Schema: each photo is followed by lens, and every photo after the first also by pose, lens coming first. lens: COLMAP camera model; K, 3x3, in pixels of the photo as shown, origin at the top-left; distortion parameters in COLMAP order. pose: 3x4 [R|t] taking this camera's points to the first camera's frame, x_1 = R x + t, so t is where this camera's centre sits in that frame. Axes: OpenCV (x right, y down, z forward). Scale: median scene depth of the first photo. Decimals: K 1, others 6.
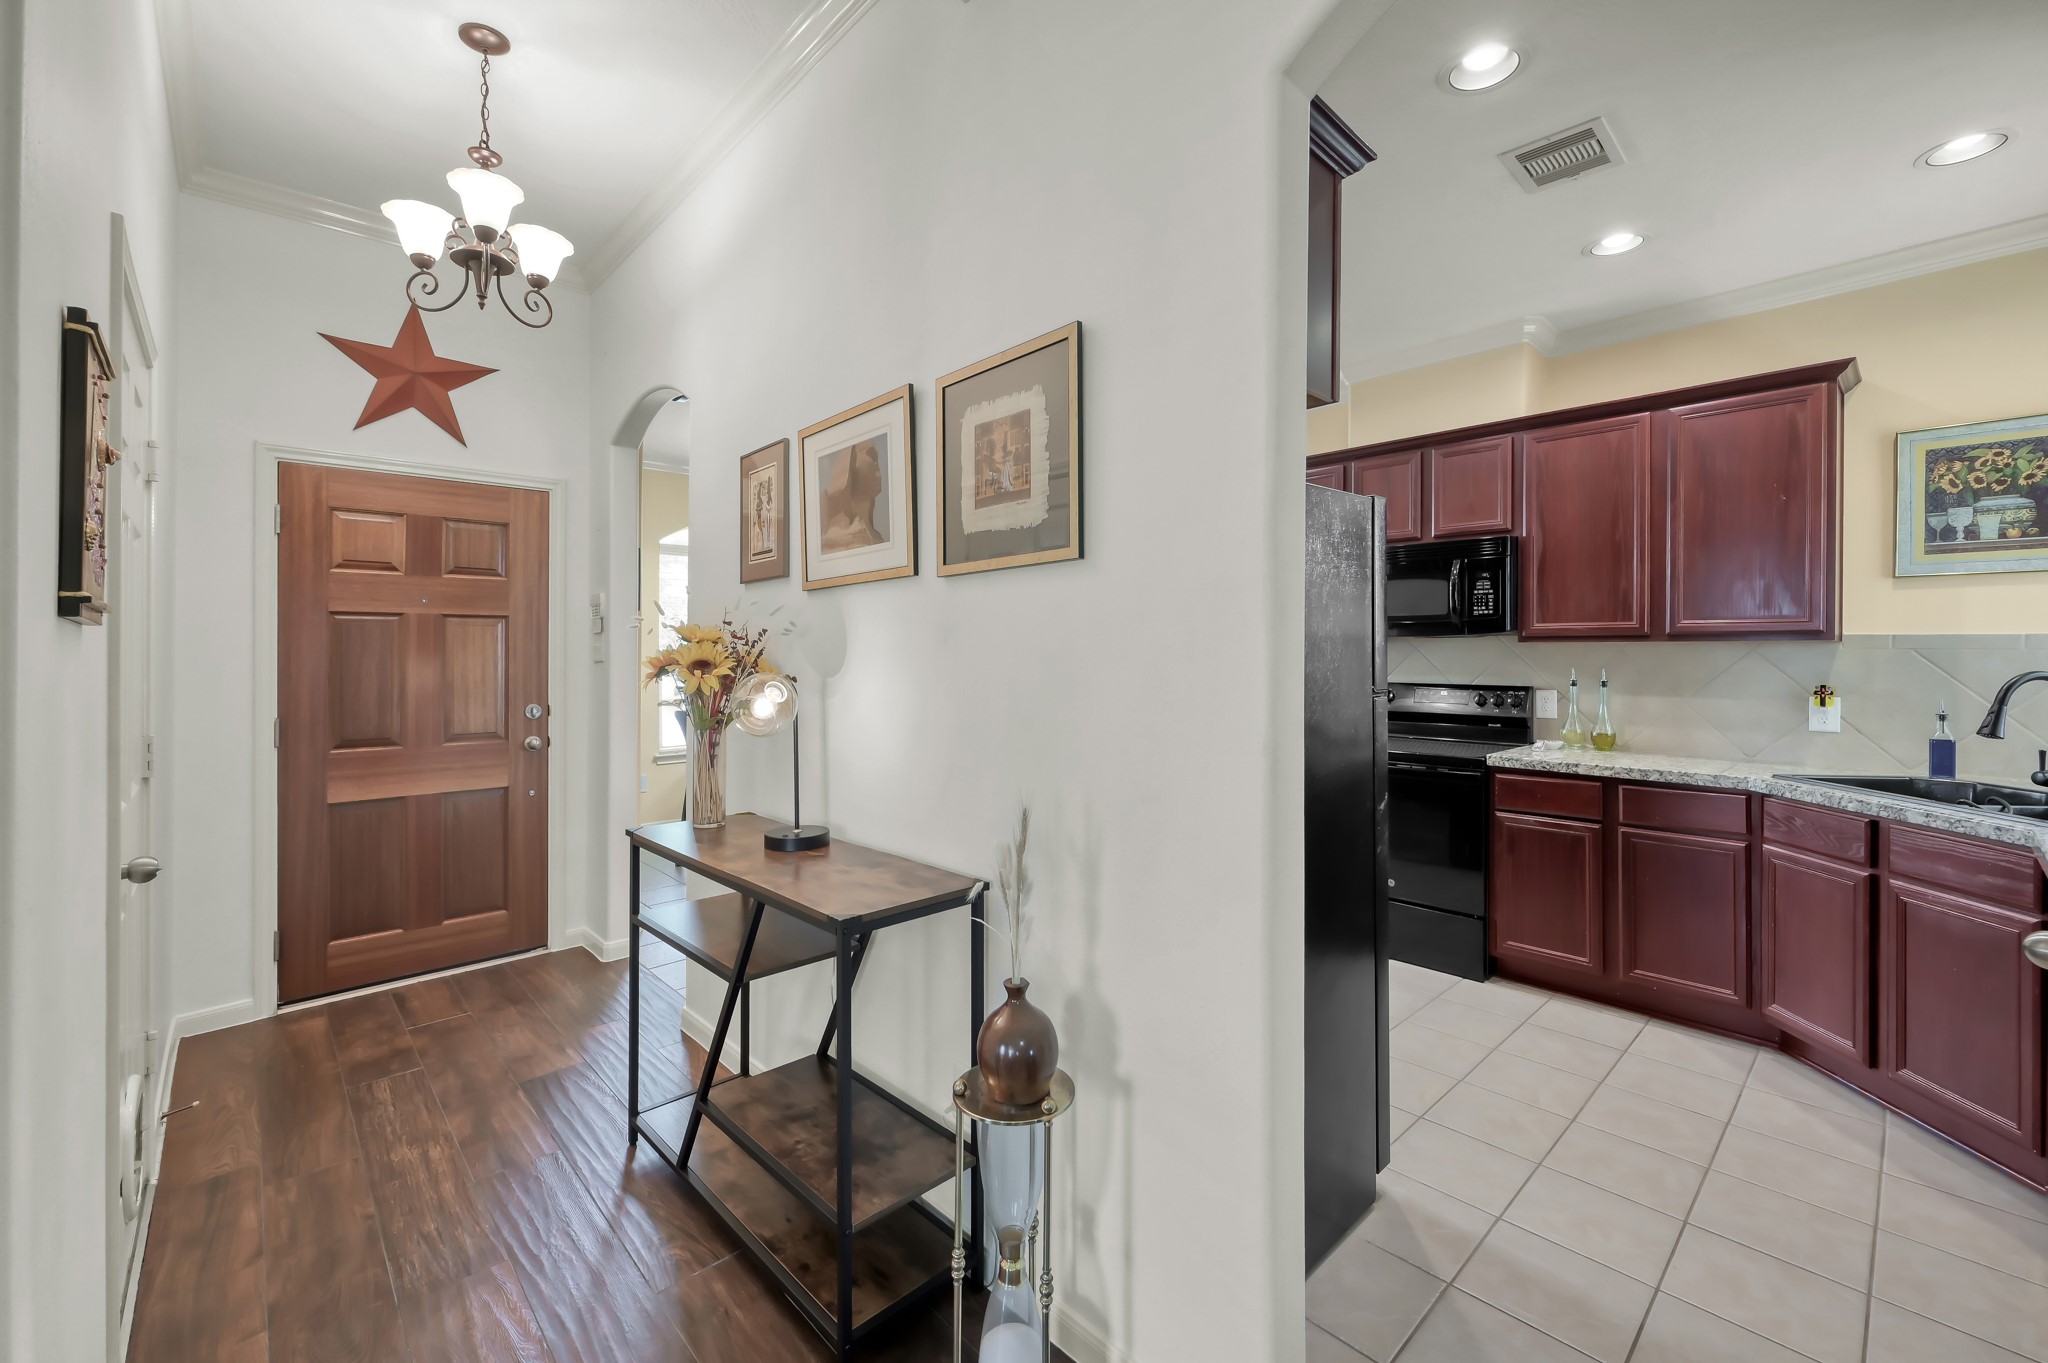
lens RADIAL K [[843.5, 0, 1032.1], [0, 843.5, 660.4], [0, 0, 1]] dist [-0.002198, -0.000117]
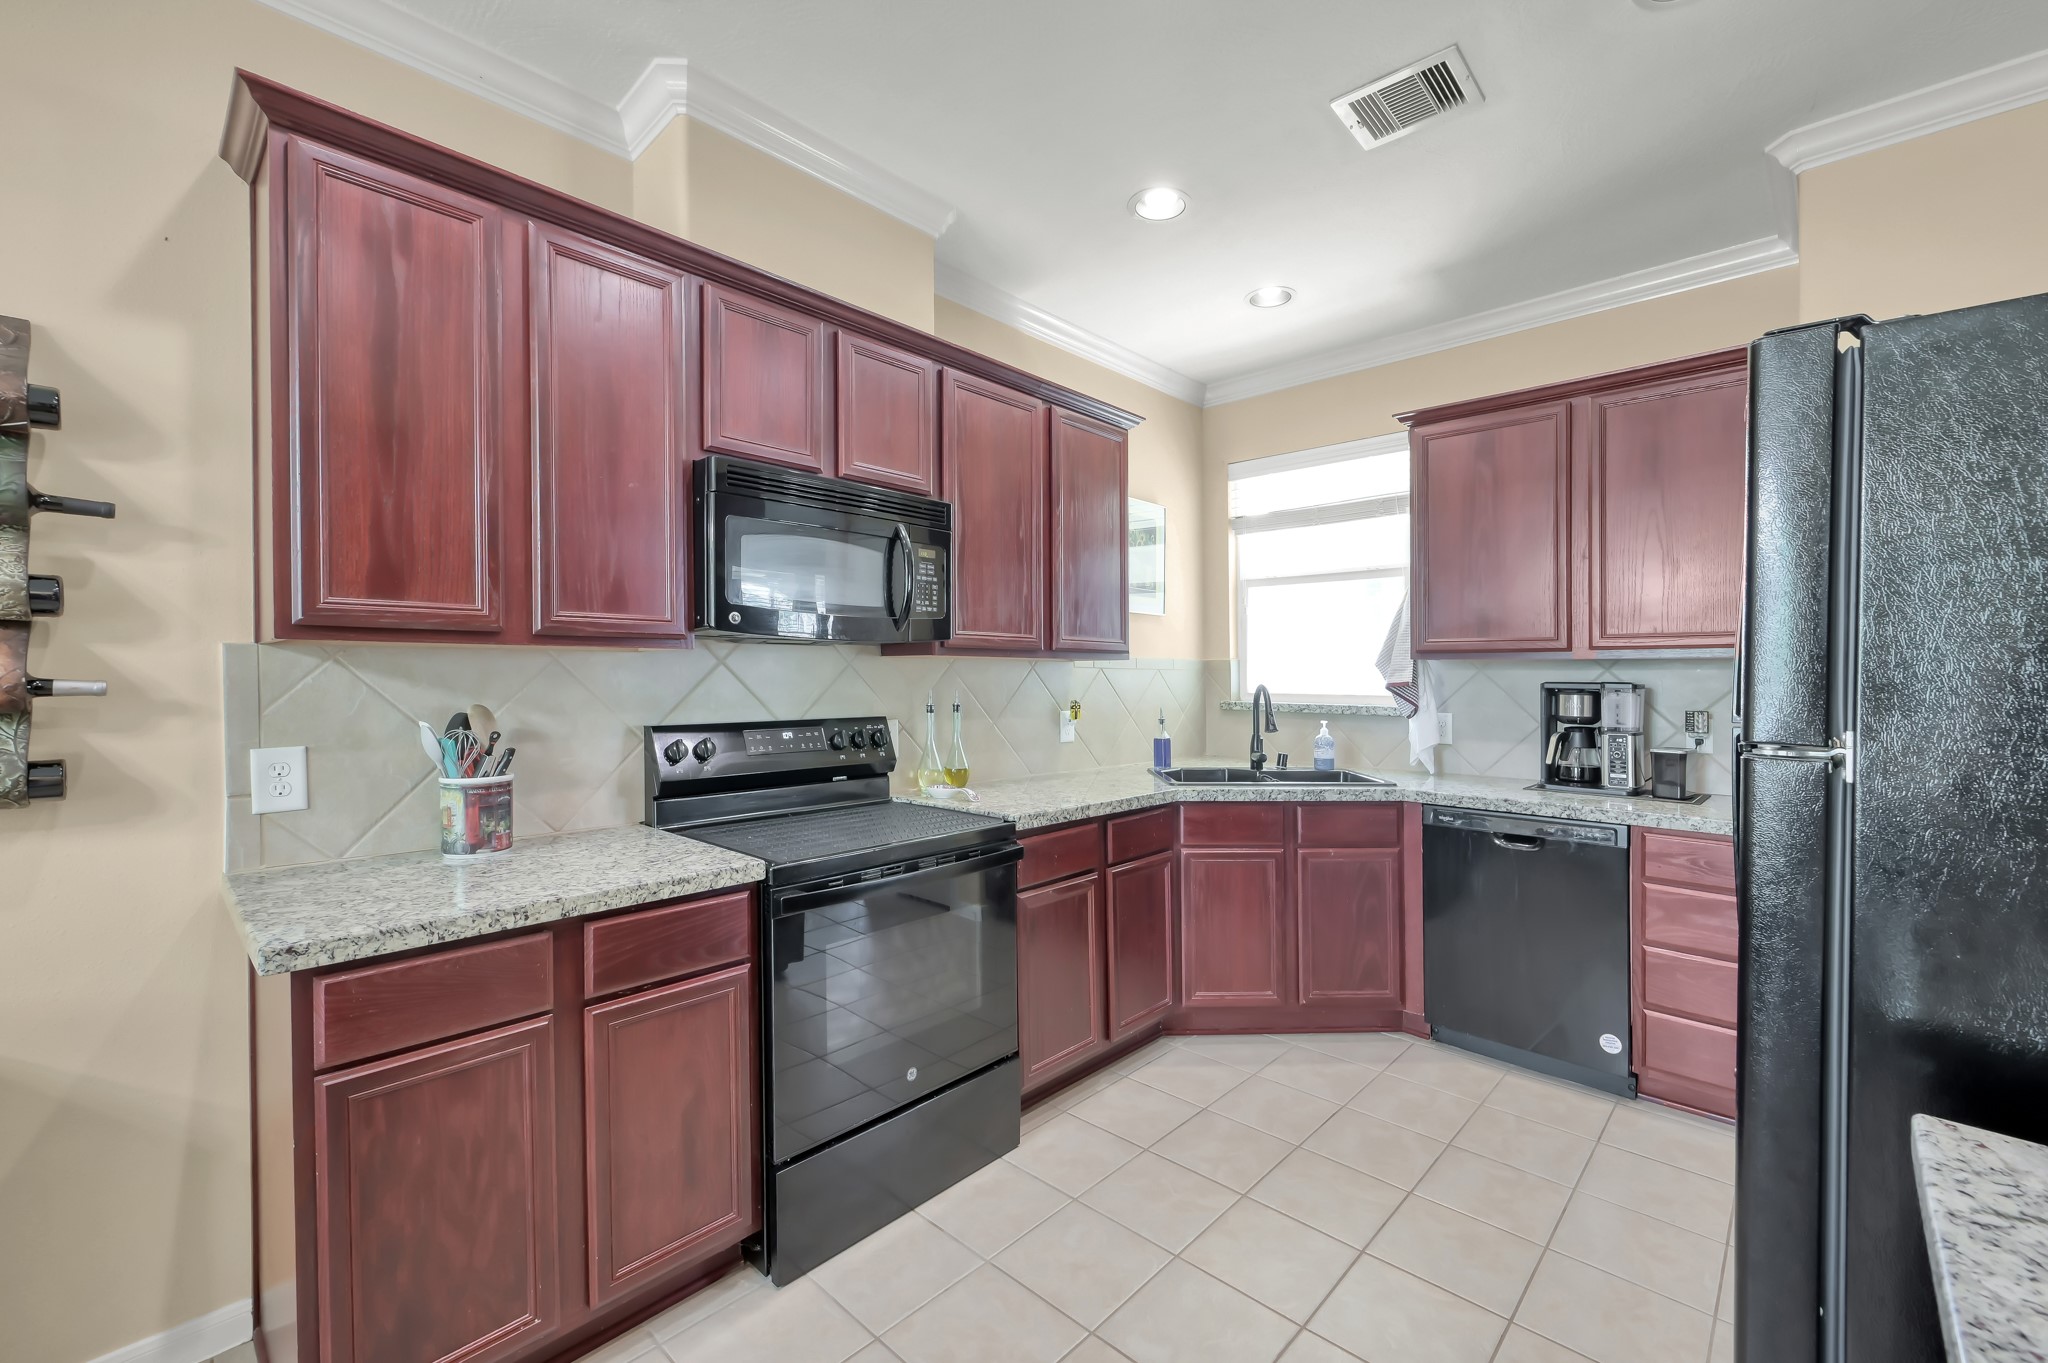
lens RADIAL K [[834.8, 0, 1042.8], [0, 834.8, 681.0], [0, 0, 1]] dist [-0.002039, -0.000120]
pose [[-0.063871, -0.007569, 0.997929, -0.162402], [0.005168, 0.999955, 0.007916, -0.005181], [-0.997945, 0.005663, -0.063829, 1.099054]]
